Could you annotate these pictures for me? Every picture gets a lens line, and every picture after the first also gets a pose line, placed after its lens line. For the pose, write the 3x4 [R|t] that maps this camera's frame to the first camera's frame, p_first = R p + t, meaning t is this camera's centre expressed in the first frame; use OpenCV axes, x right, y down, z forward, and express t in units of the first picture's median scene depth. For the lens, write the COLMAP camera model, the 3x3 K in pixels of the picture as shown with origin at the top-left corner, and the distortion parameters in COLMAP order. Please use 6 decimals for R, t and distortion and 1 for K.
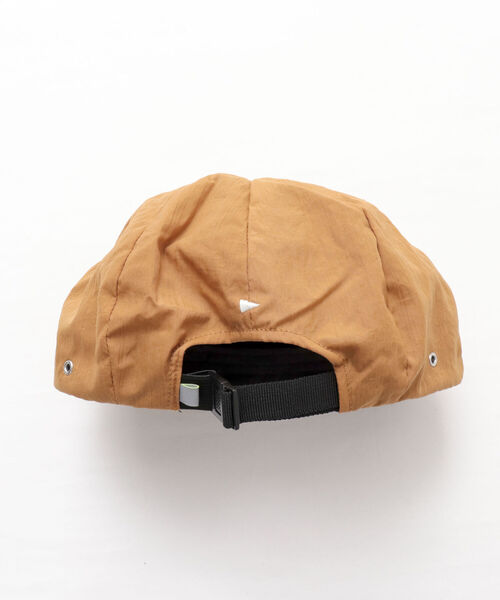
lens RADIAL K [[1213.7, 0, 250.3], [0, 1213.7, 300.1], [0, 0, 1]] dist [-0.109072, 0.000000]
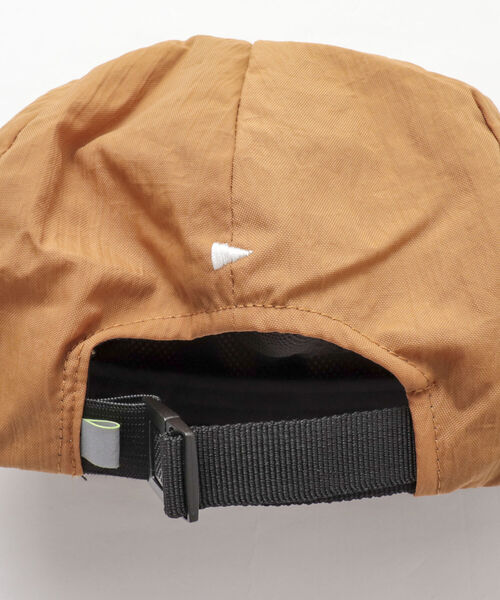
lens RADIAL K [[1213.7, 0, 239.9], [0, 1213.7, 273.4], [0, 0, 1]] dist [-0.109072, 0.000000]
pose [[0.998136, 0.037641, -0.048033, 0.024660], [-0.042150, 0.994431, -0.096592, 0.055456], [0.044130, 0.098437, 0.994164, 0.523832]]
